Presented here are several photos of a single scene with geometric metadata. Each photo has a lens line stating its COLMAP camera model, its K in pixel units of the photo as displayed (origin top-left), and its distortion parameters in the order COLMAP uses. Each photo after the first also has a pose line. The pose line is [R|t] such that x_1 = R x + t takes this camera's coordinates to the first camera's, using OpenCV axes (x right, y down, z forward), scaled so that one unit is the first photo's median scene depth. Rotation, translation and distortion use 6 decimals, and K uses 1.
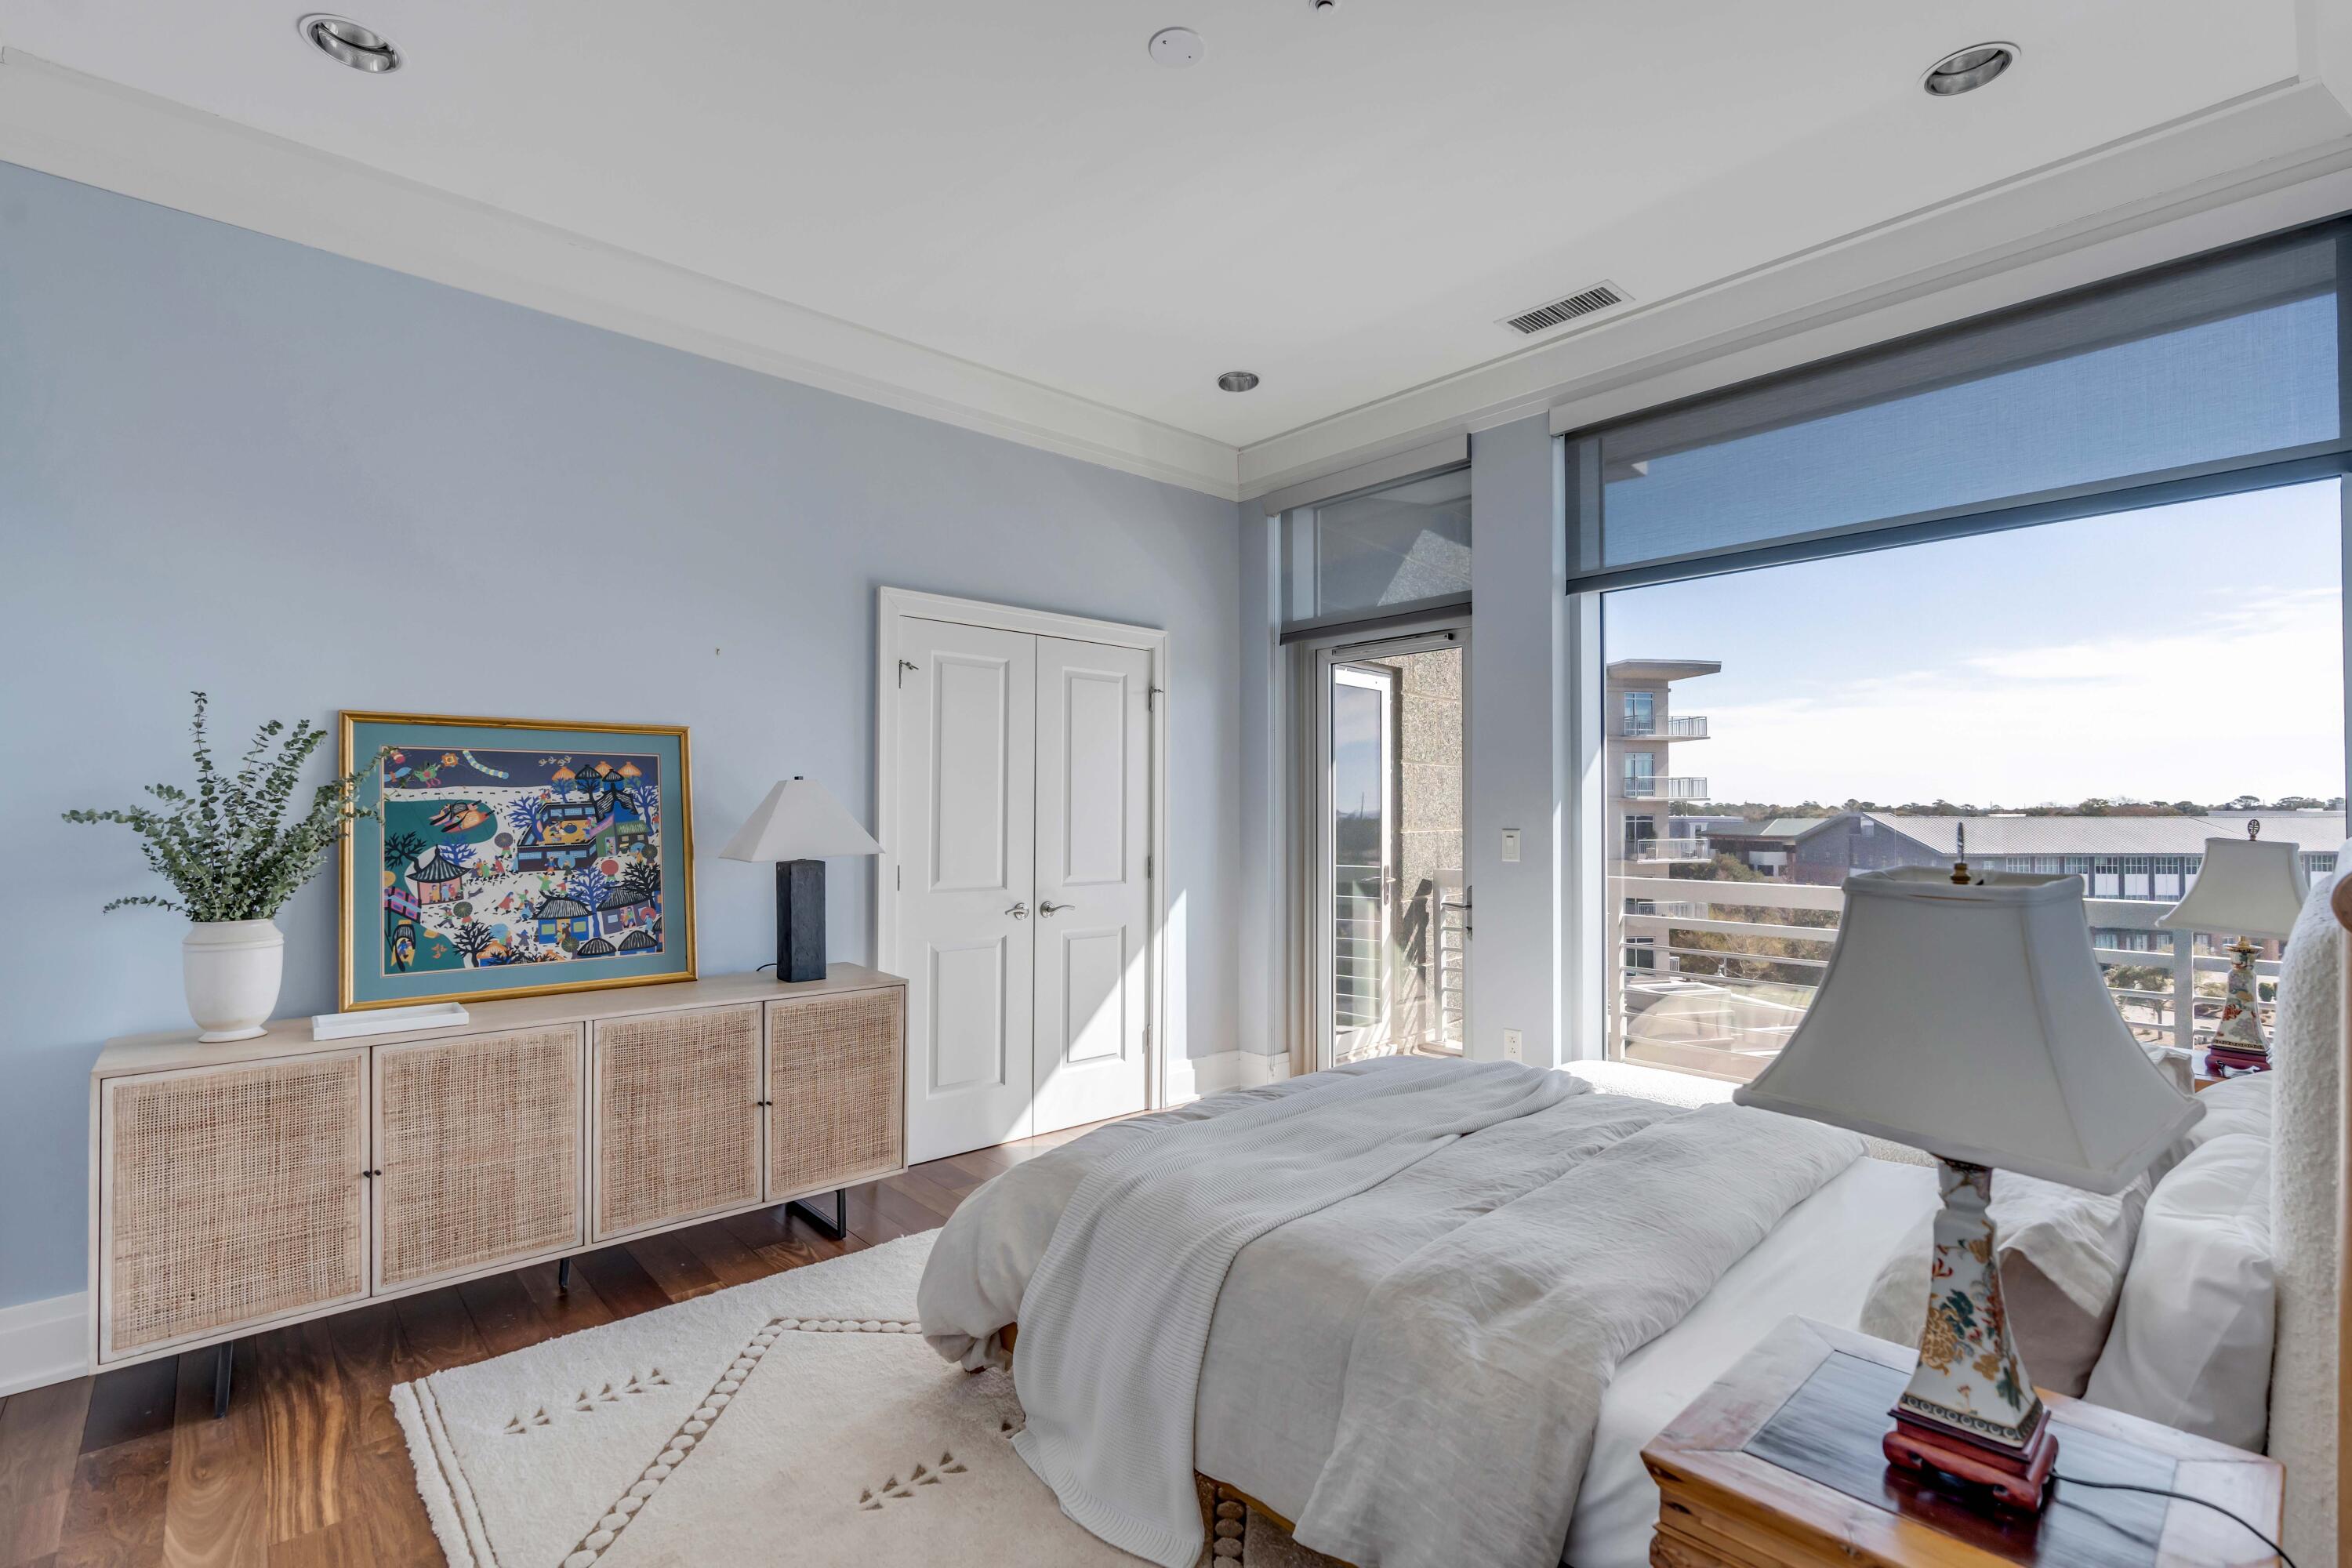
lens RADIAL K [[1053.3, 0, 1184.4], [0, 1053.3, 788.3], [0, 0, 1]] dist [-0.010567, 0.002977]
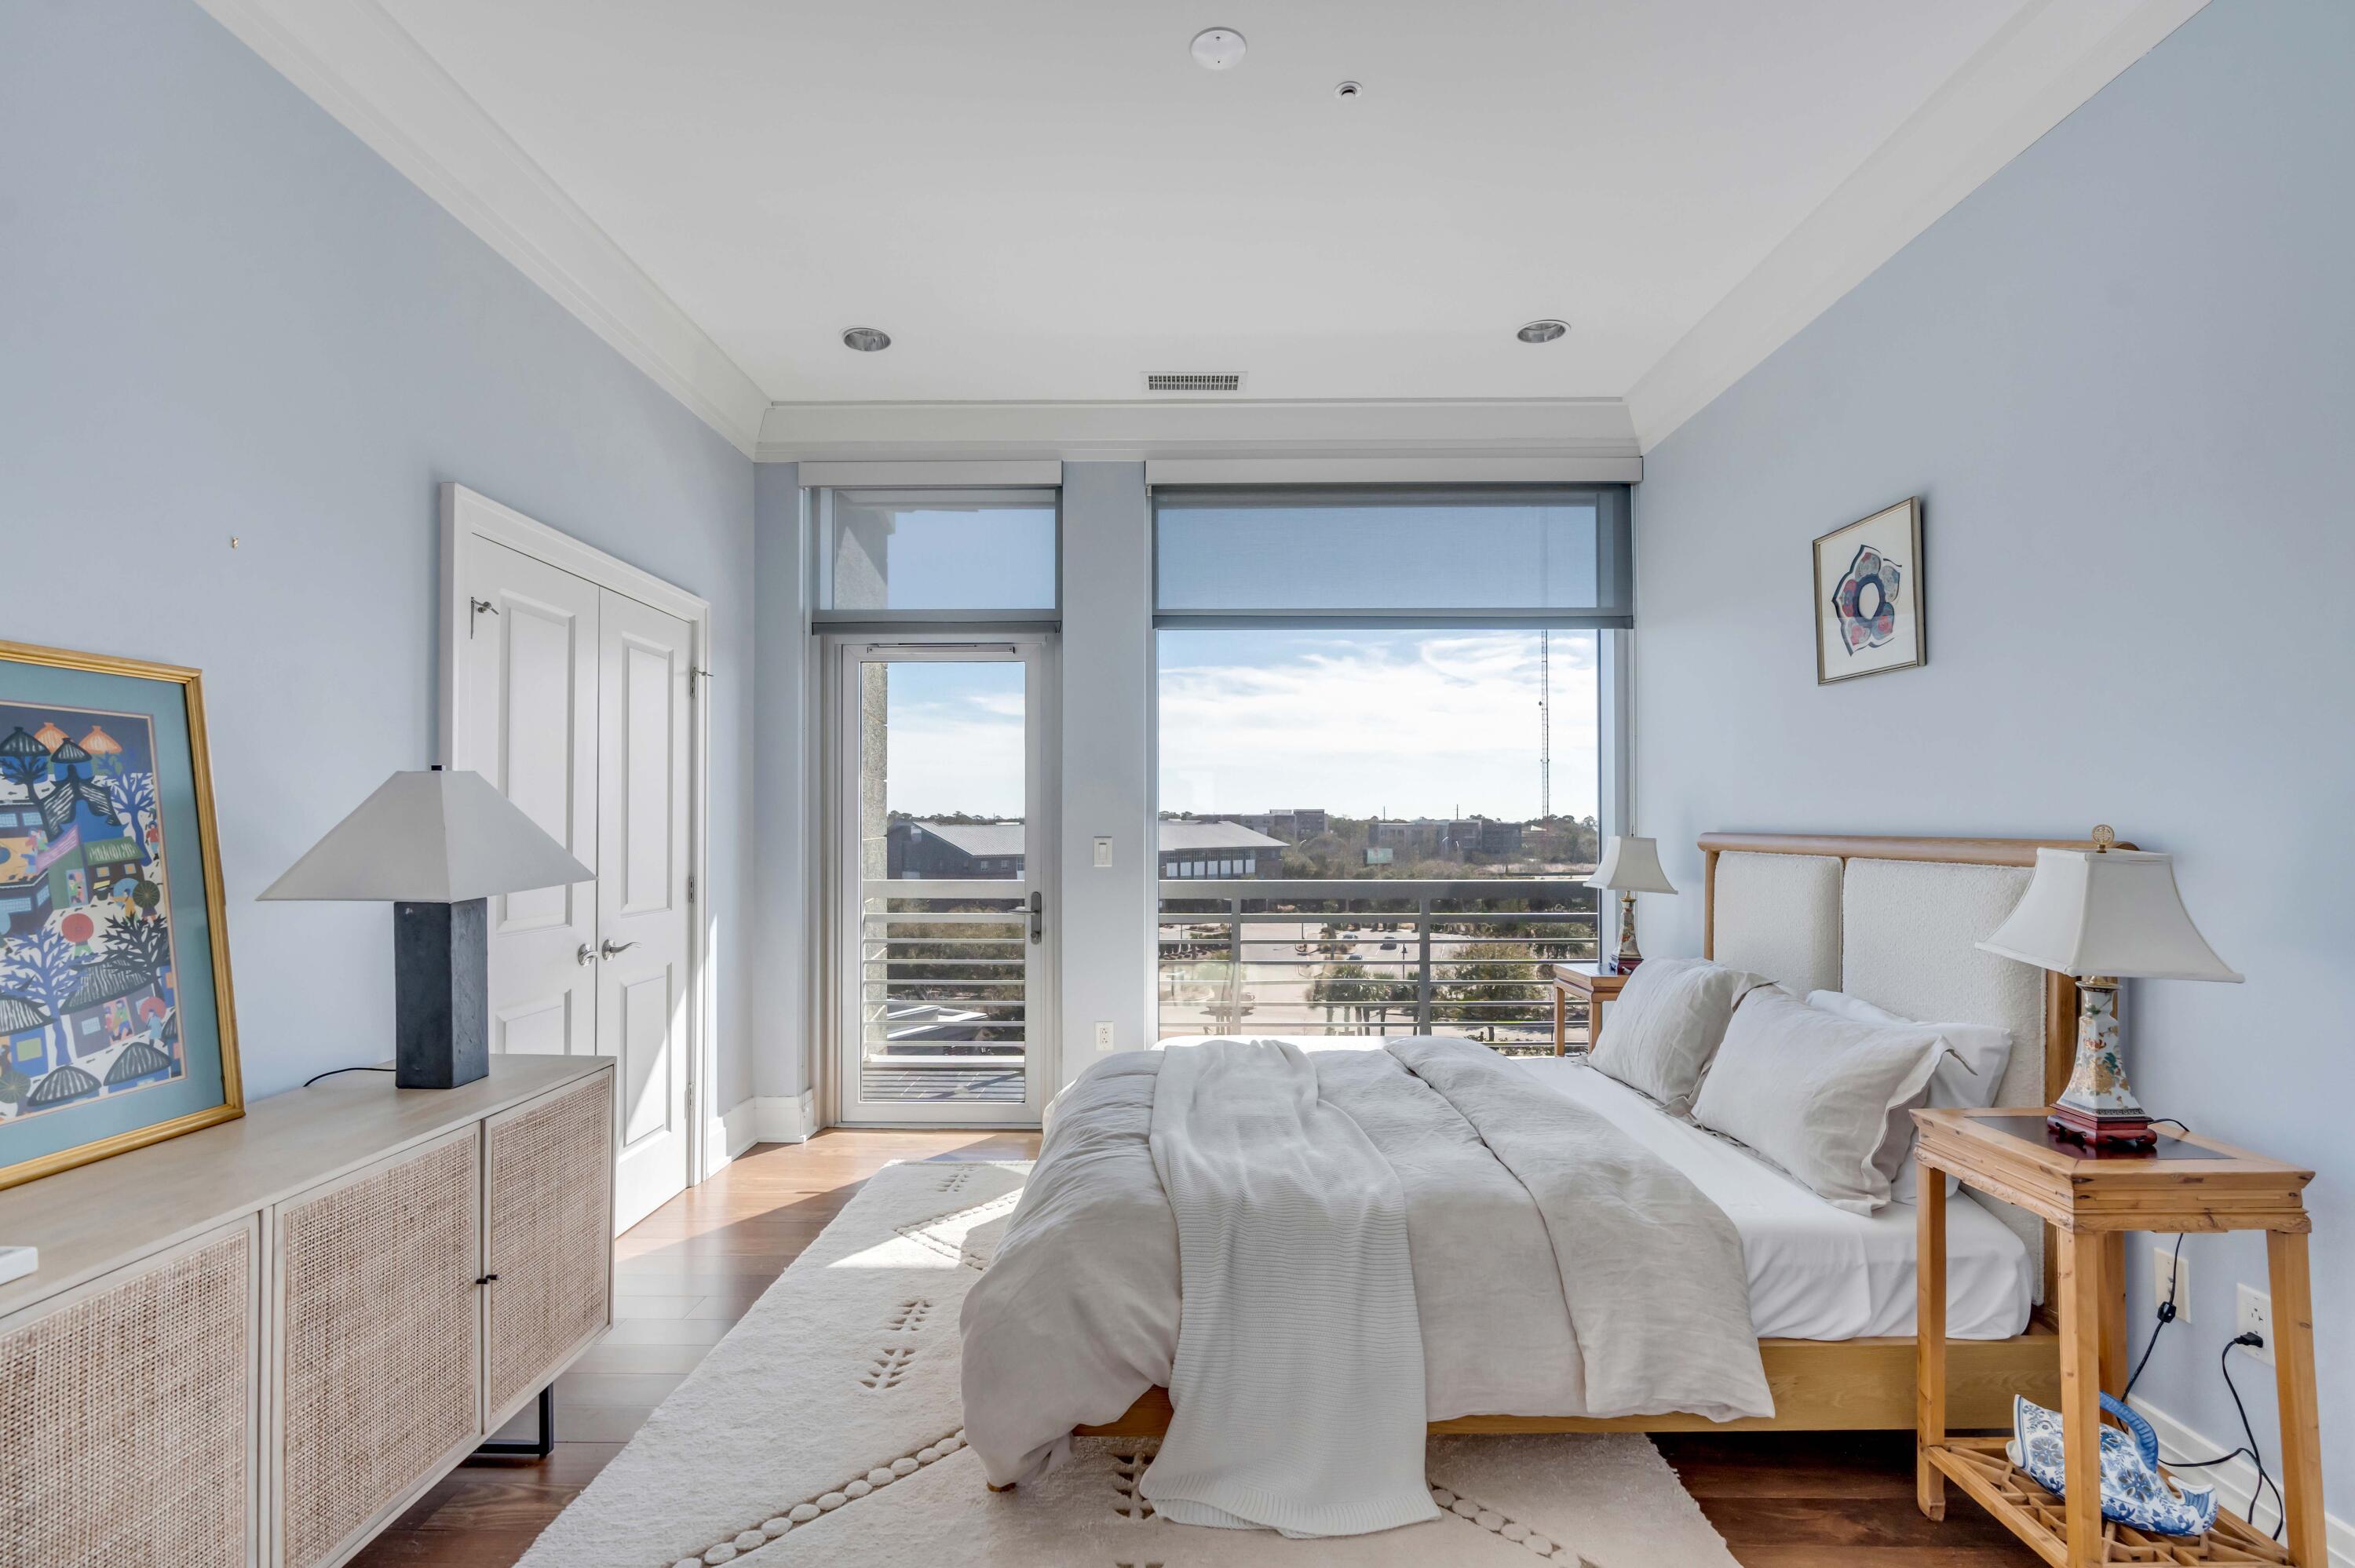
lens RADIAL K [[1054.5, 0, 1181.6], [0, 1054.5, 805.8], [0, 0, 1]] dist [-0.010567, 0.002977]
pose [[0.687334, 0.010409, 0.726267, -0.543957], [-0.015278, 0.999883, 0.000129, 0.006455], [-0.726181, -0.011184, 0.687413, 0.247923]]
